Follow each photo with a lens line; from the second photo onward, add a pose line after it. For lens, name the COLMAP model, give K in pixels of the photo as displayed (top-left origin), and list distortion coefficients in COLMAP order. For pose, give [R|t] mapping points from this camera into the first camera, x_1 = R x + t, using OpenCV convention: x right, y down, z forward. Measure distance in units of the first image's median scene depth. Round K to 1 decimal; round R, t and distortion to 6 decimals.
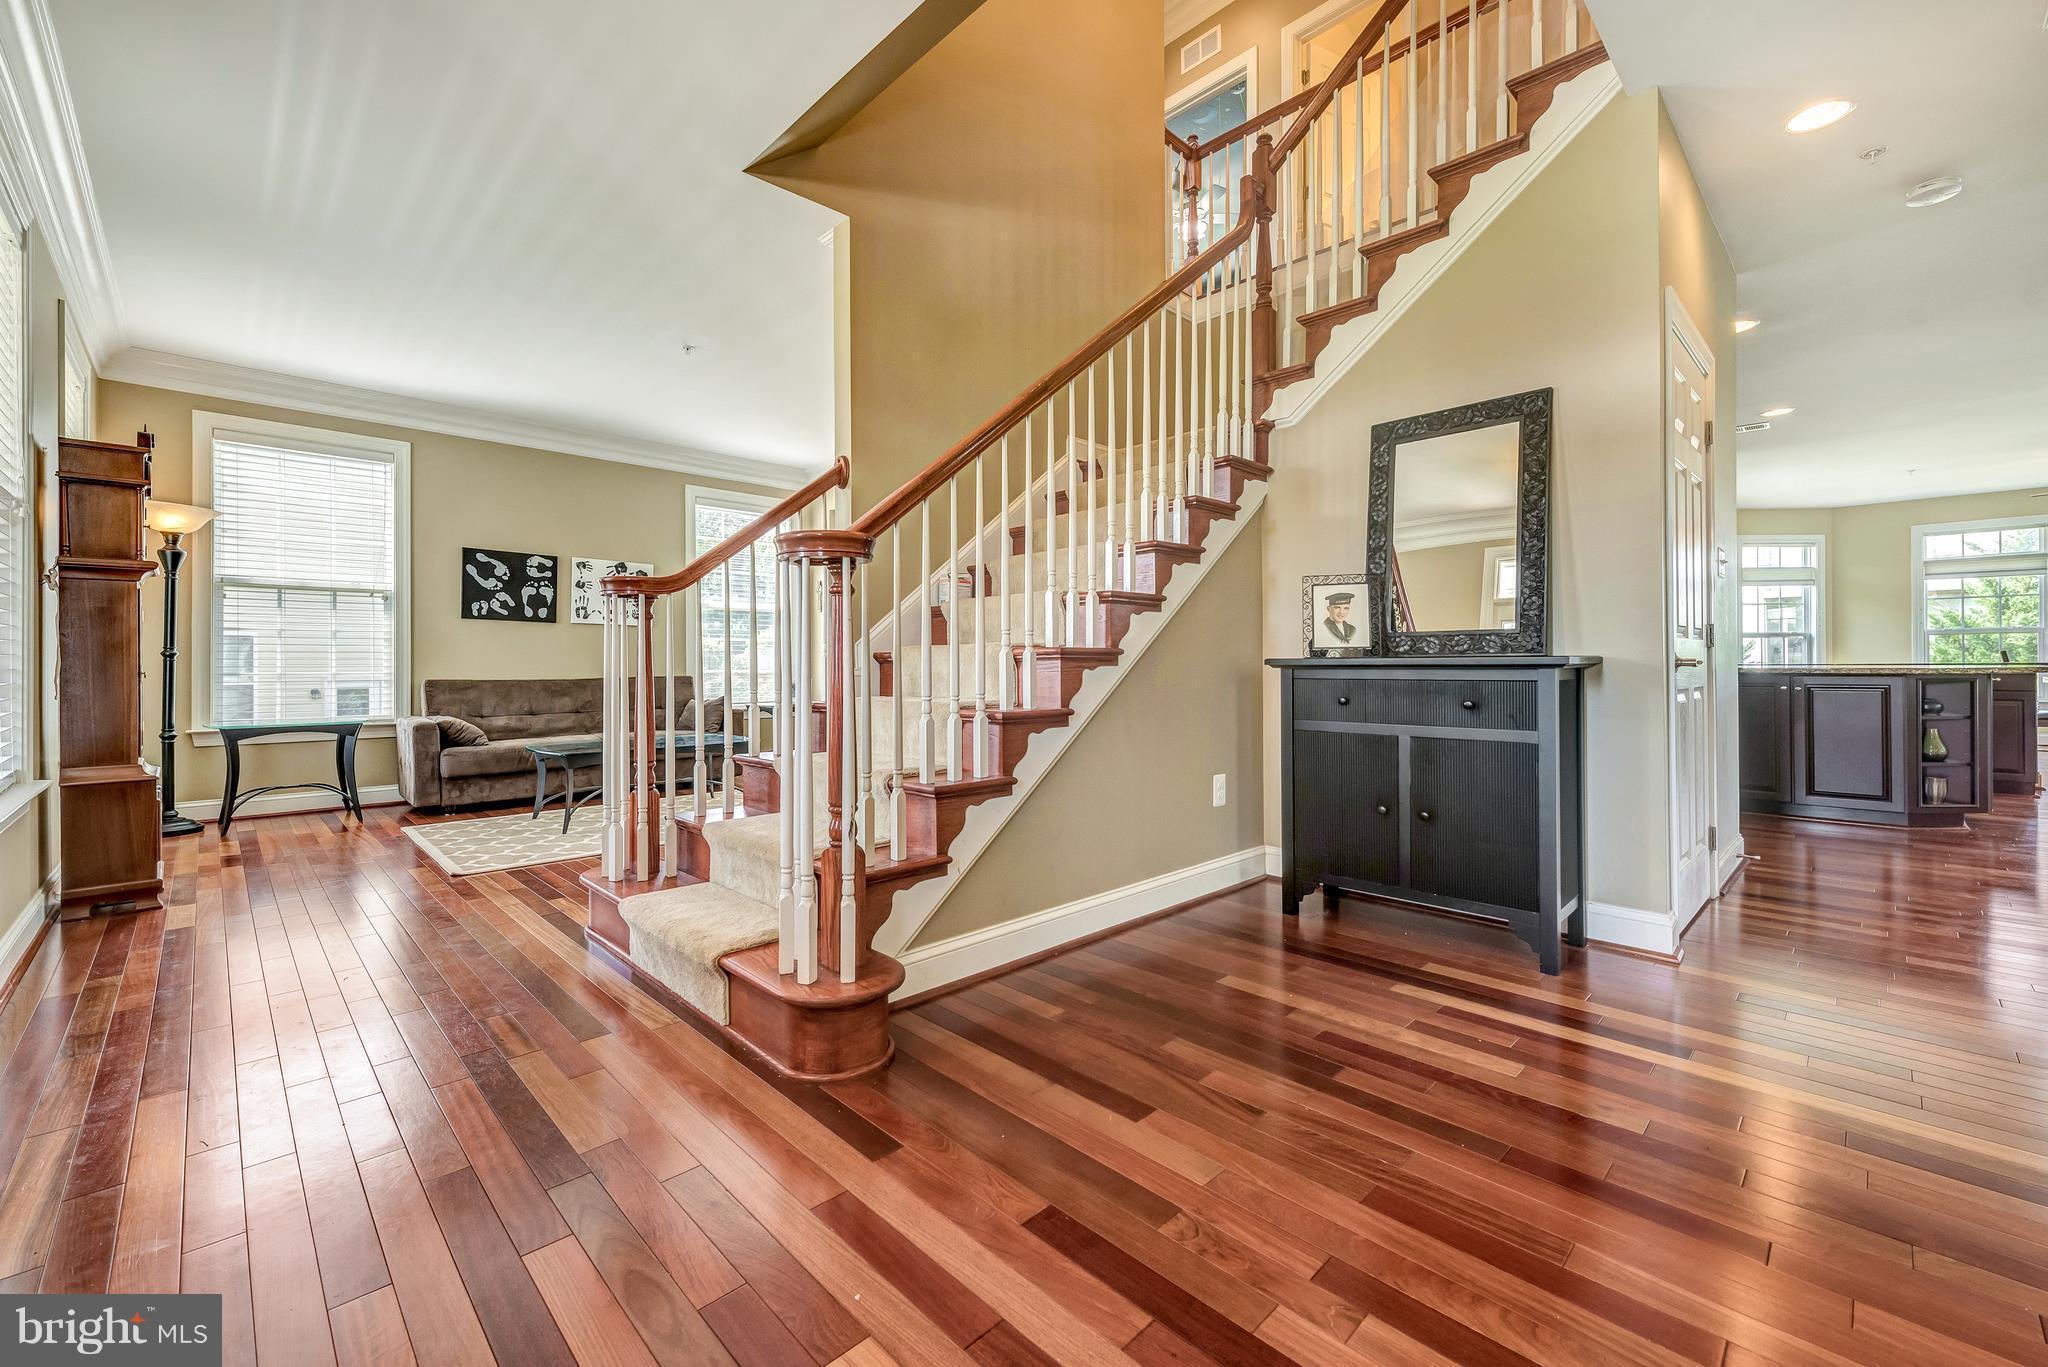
lens RADIAL K [[833.1, 0, 1025.6], [0, 833.1, 664.4], [0, 0, 1]] dist [-0.000511, -0.000123]
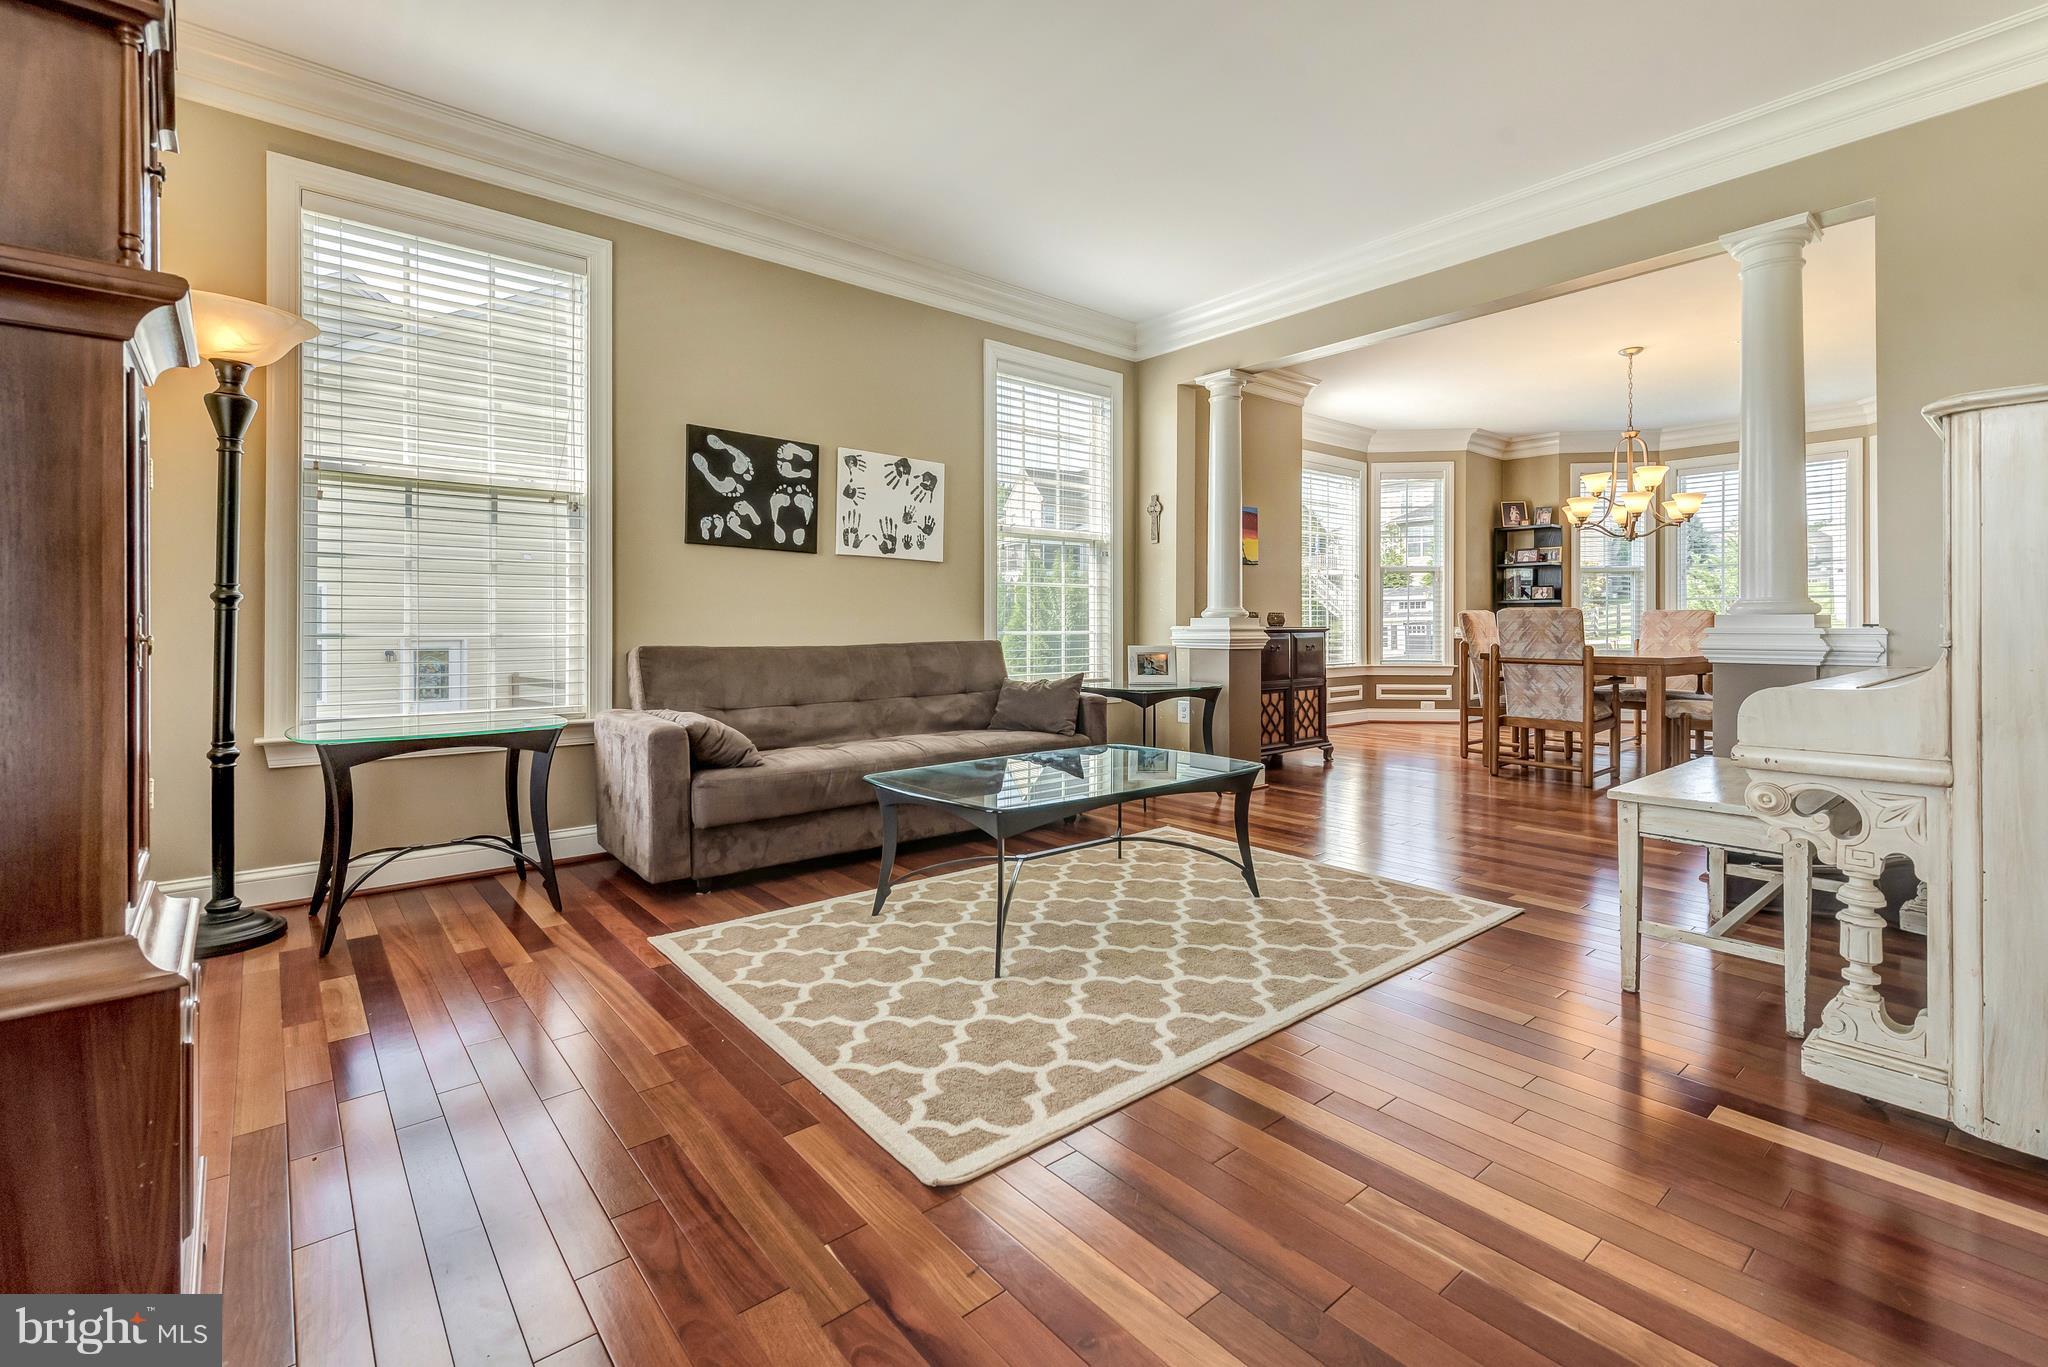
lens RADIAL K [[891.0, 0, 1023.4], [0, 891.0, 626.1], [0, 0, 1]] dist [0.000512, 0.000137]
pose [[0.997422, 0.003173, -0.071683, -0.407674], [-0.003077, 0.999994, 0.001444, 0.002499], [0.071688, -0.001220, 0.997426, 0.398119]]
